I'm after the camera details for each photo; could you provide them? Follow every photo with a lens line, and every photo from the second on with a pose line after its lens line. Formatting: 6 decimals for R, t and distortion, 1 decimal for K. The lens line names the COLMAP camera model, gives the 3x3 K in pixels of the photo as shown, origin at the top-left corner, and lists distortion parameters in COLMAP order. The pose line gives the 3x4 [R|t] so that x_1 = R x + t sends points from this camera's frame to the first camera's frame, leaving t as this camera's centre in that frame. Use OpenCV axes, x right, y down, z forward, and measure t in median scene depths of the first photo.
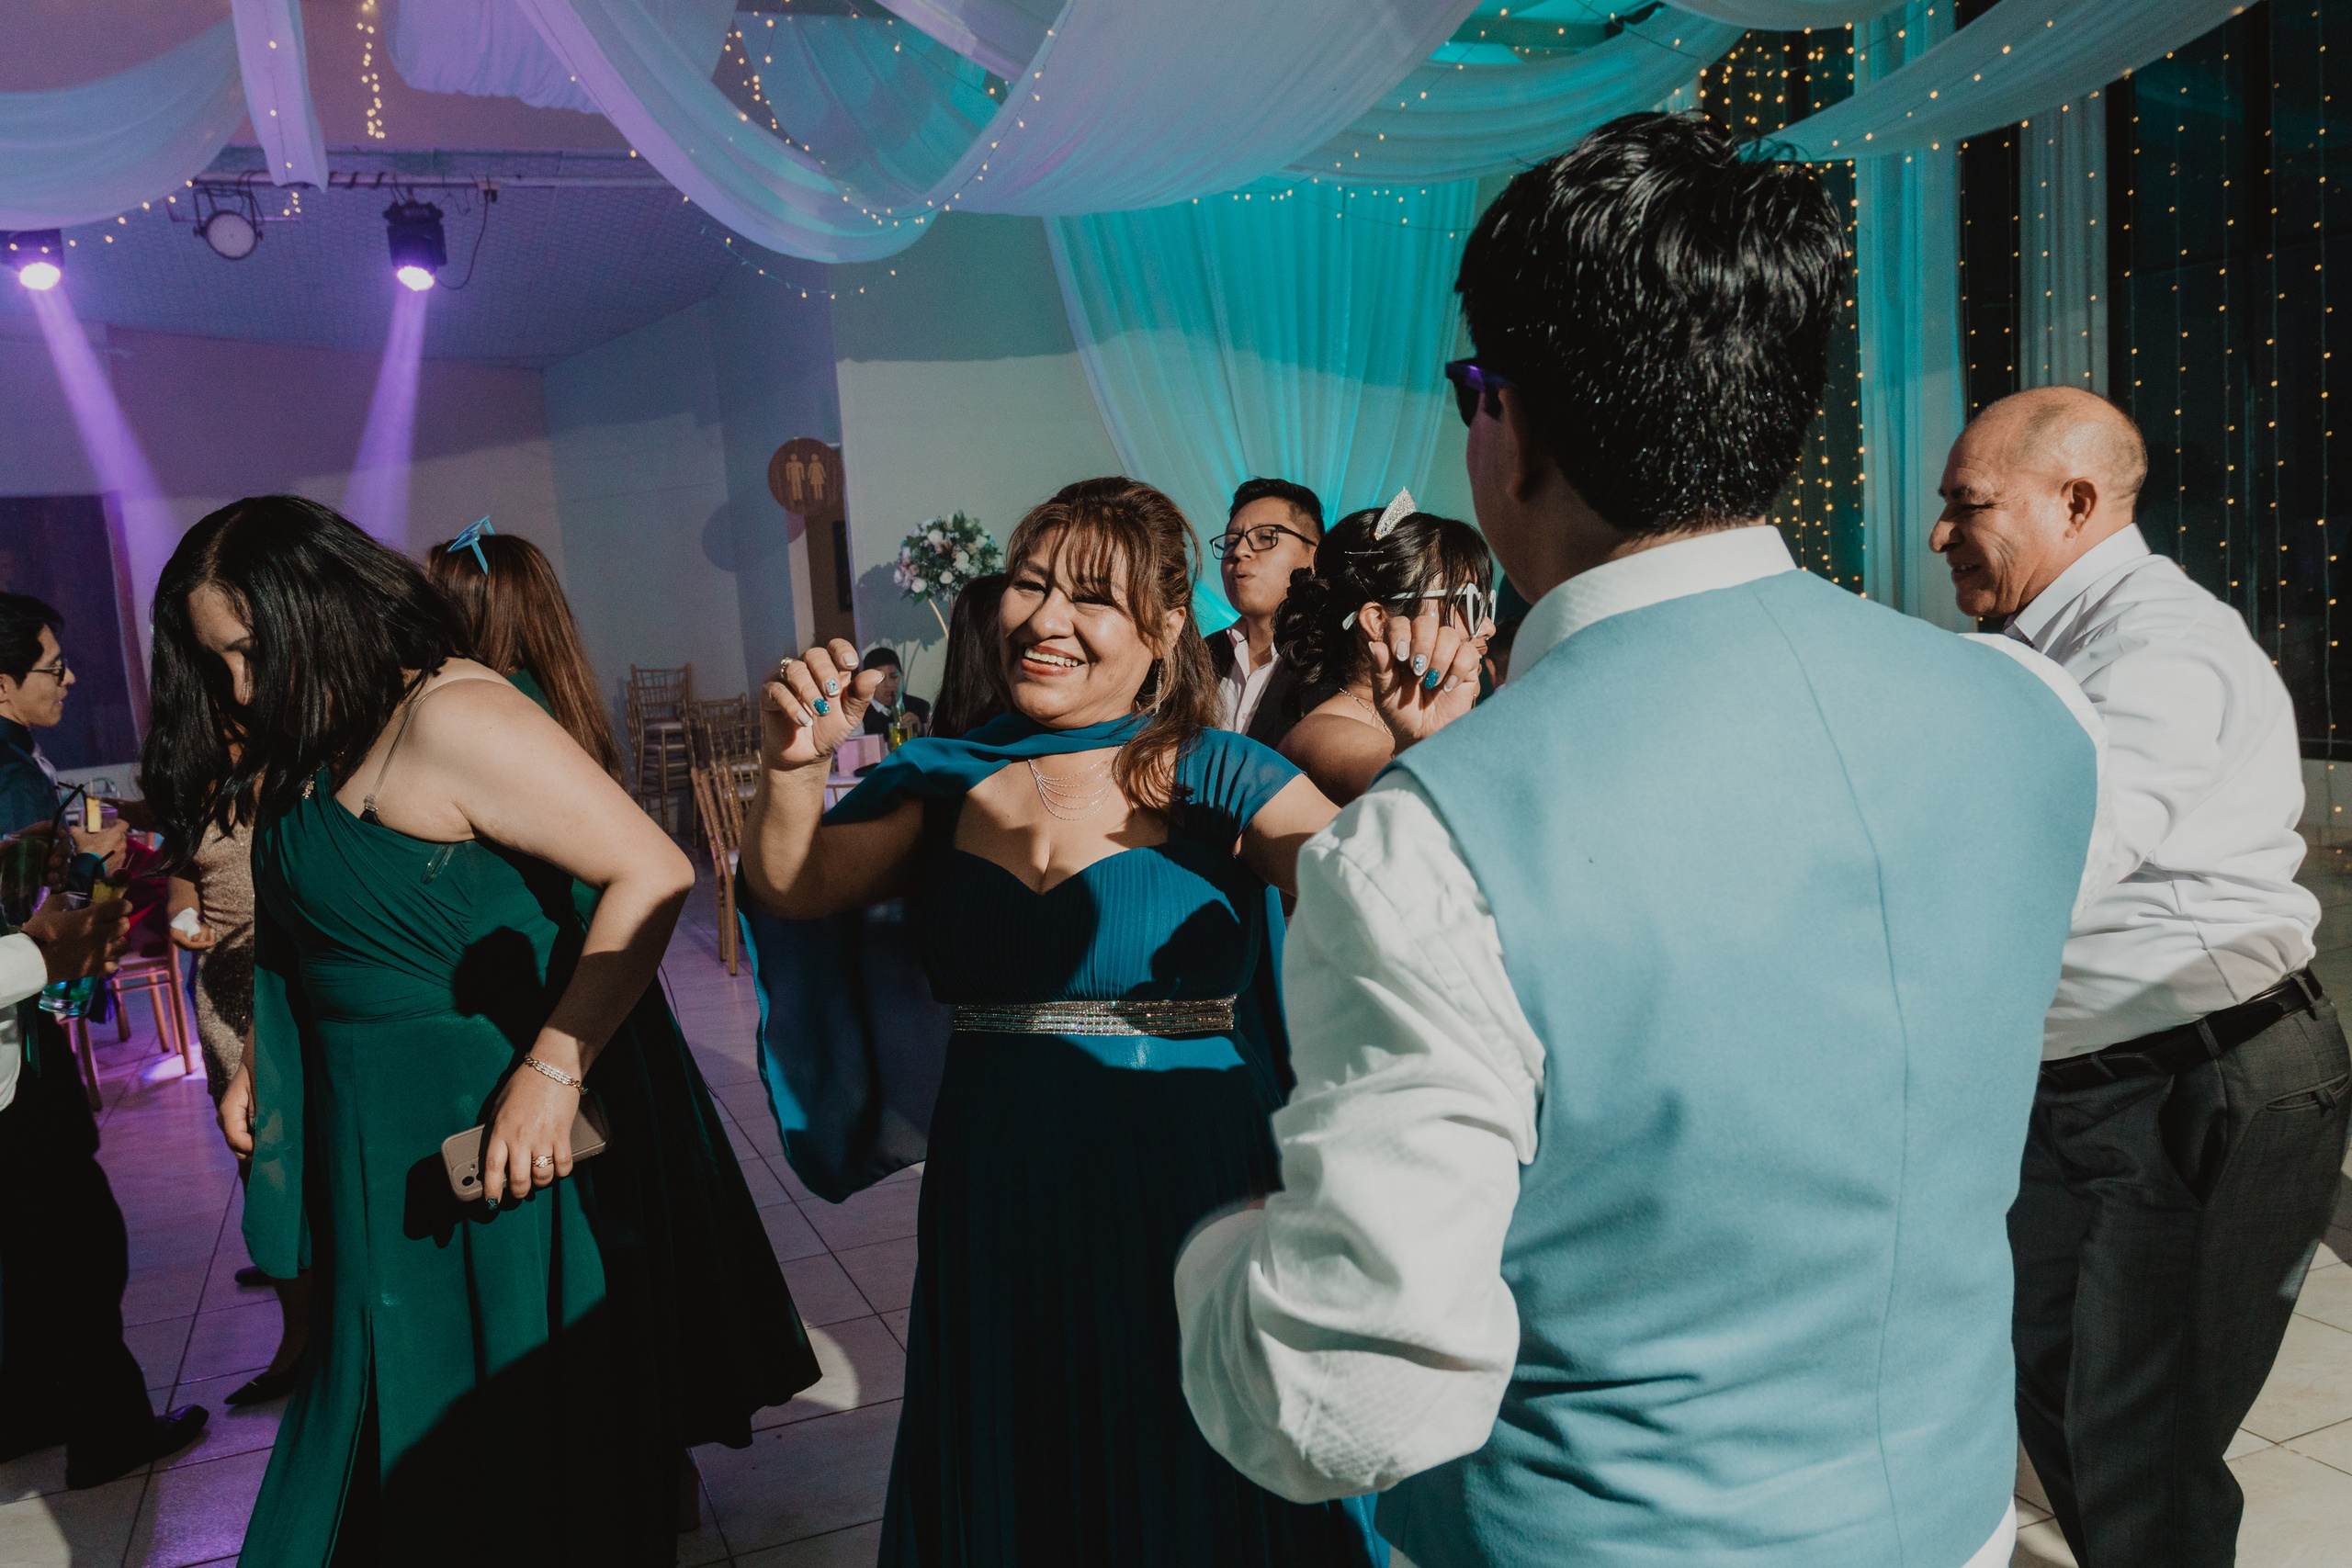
lens RADIAL K [[1846.2, 0, 1176.0], [0, 1846.2, 784.0], [0, 0, 1]] dist [0.005842, 0.043973]
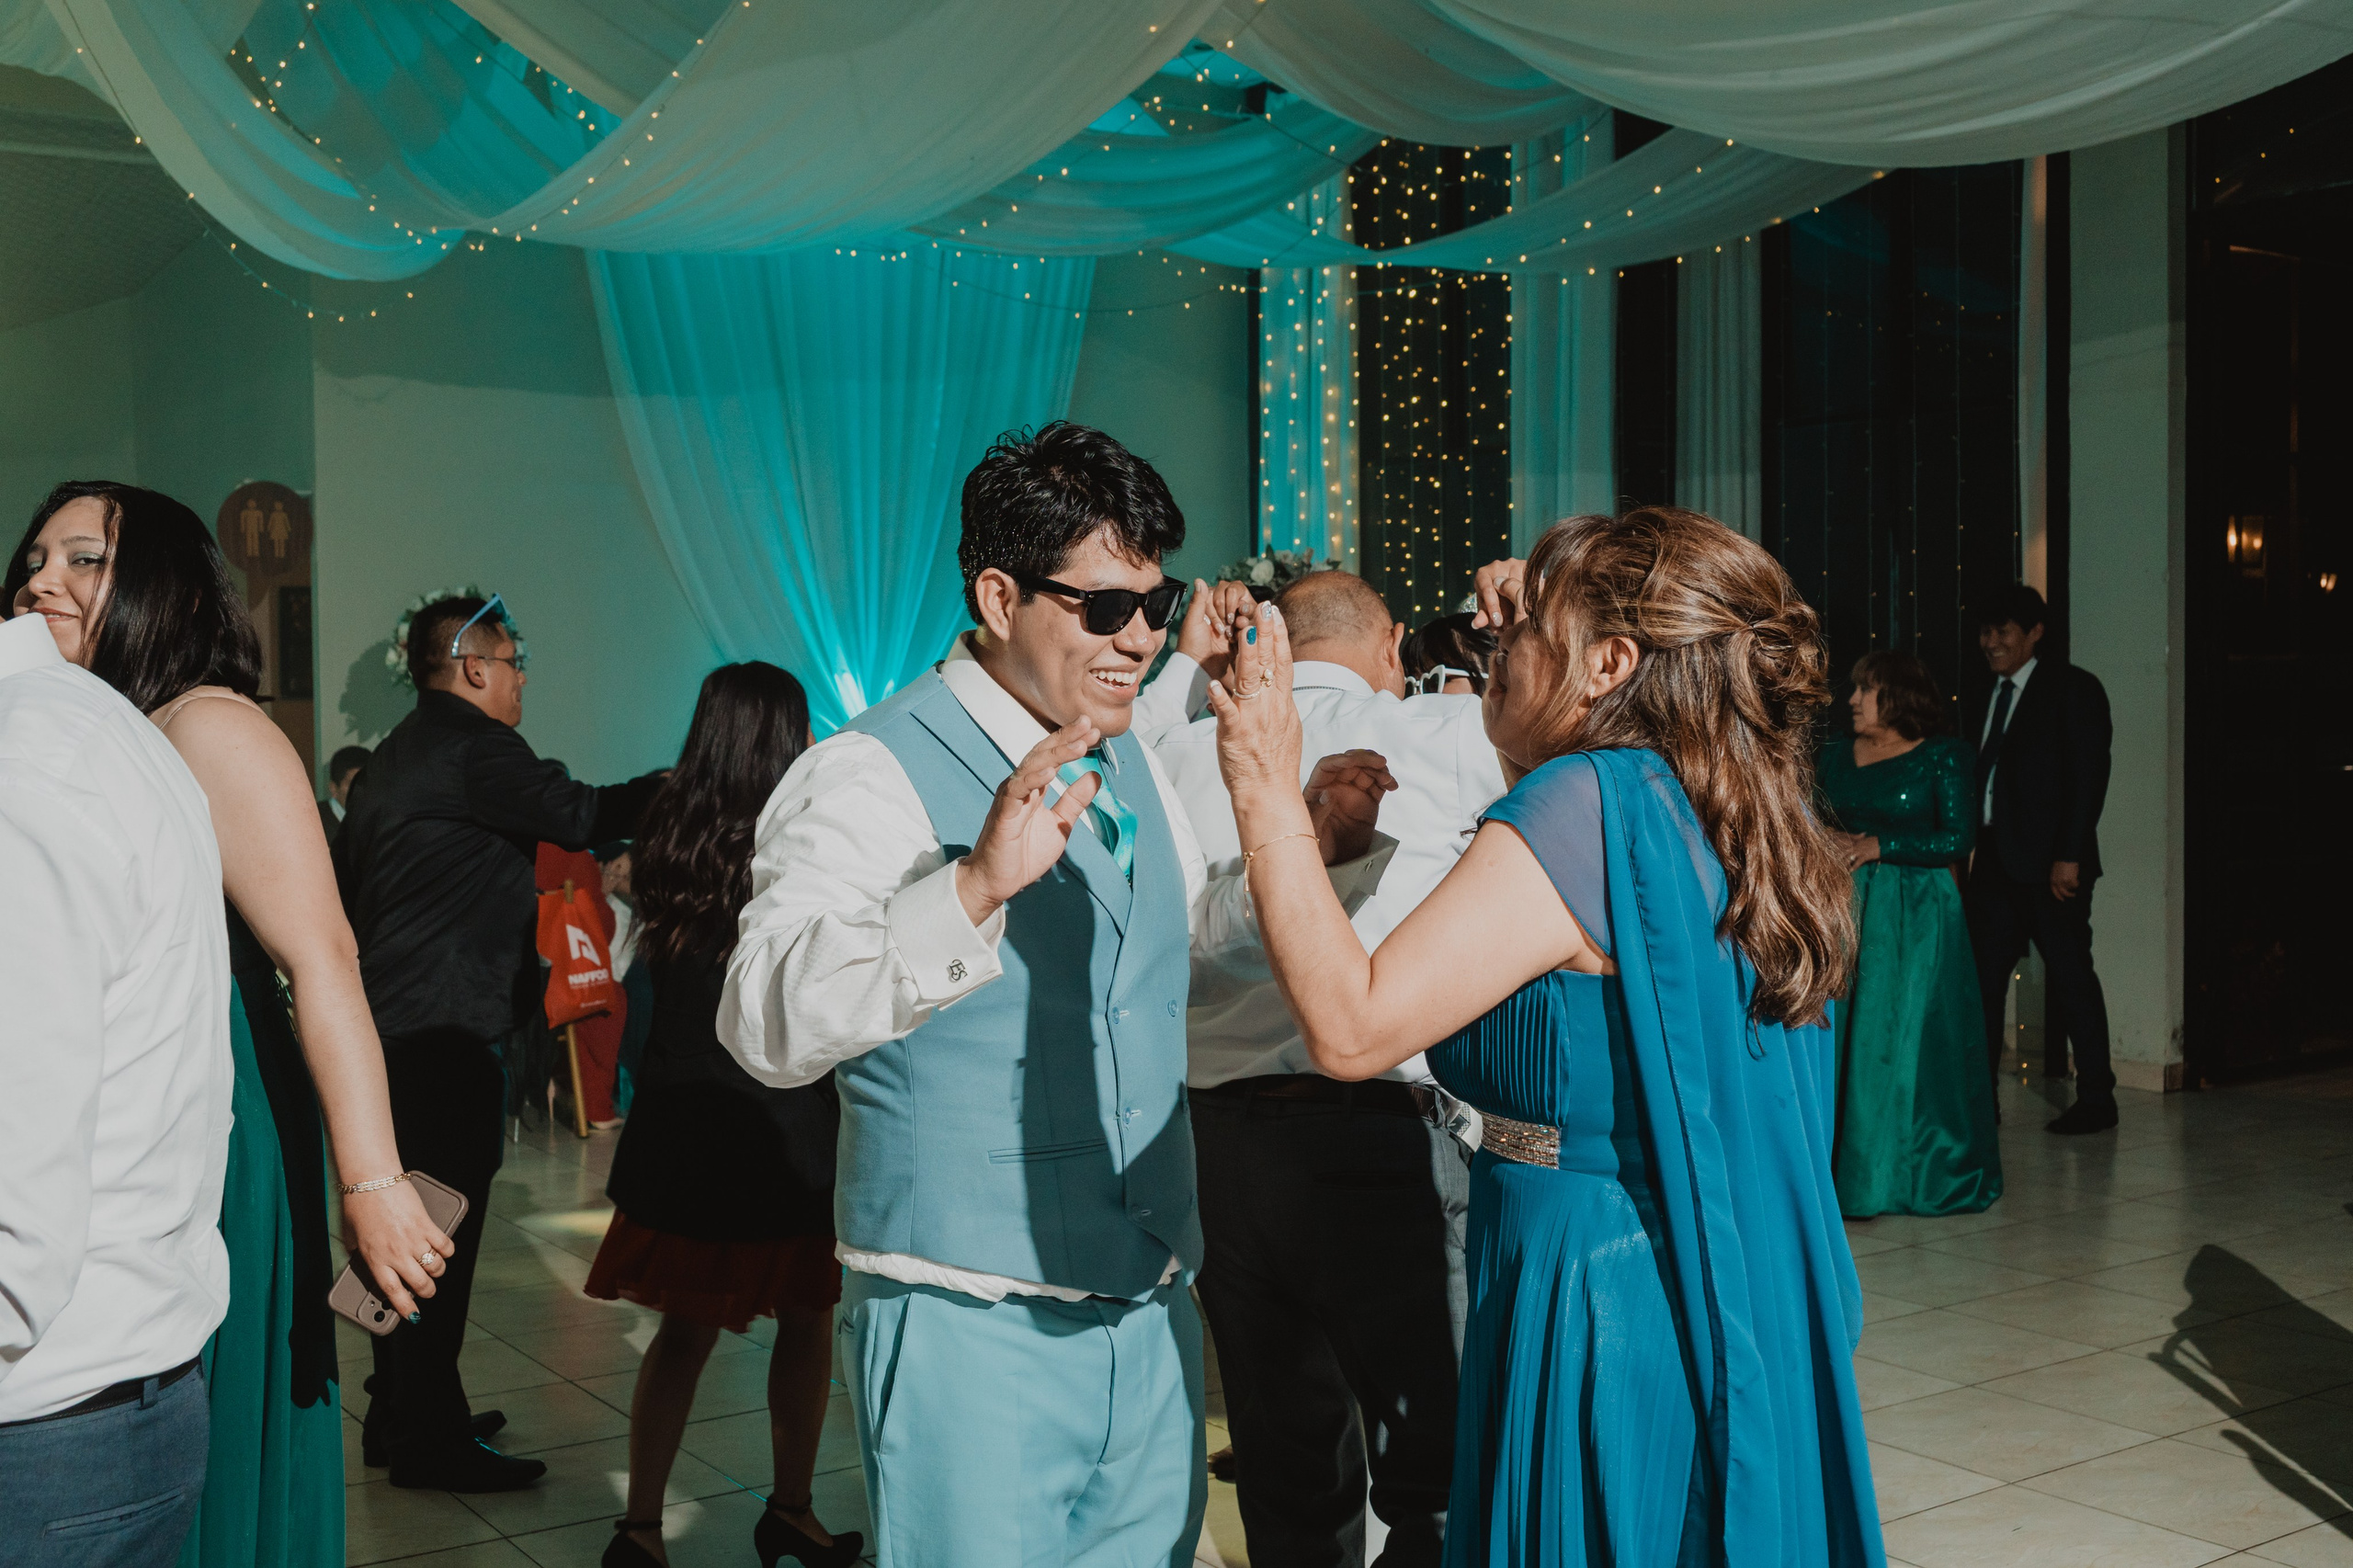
lens RADIAL K [[2586.0, 0, 1176.5], [0, 2586.0, 784.0], [0, 0, 1]] dist [-0.009221, -0.037809]
pose [[0.972828, 0.054243, 0.225084, -0.067954], [-0.035485, 0.995614, -0.086563, 0.028842], [-0.228792, 0.076223, 0.970487, -0.182078]]
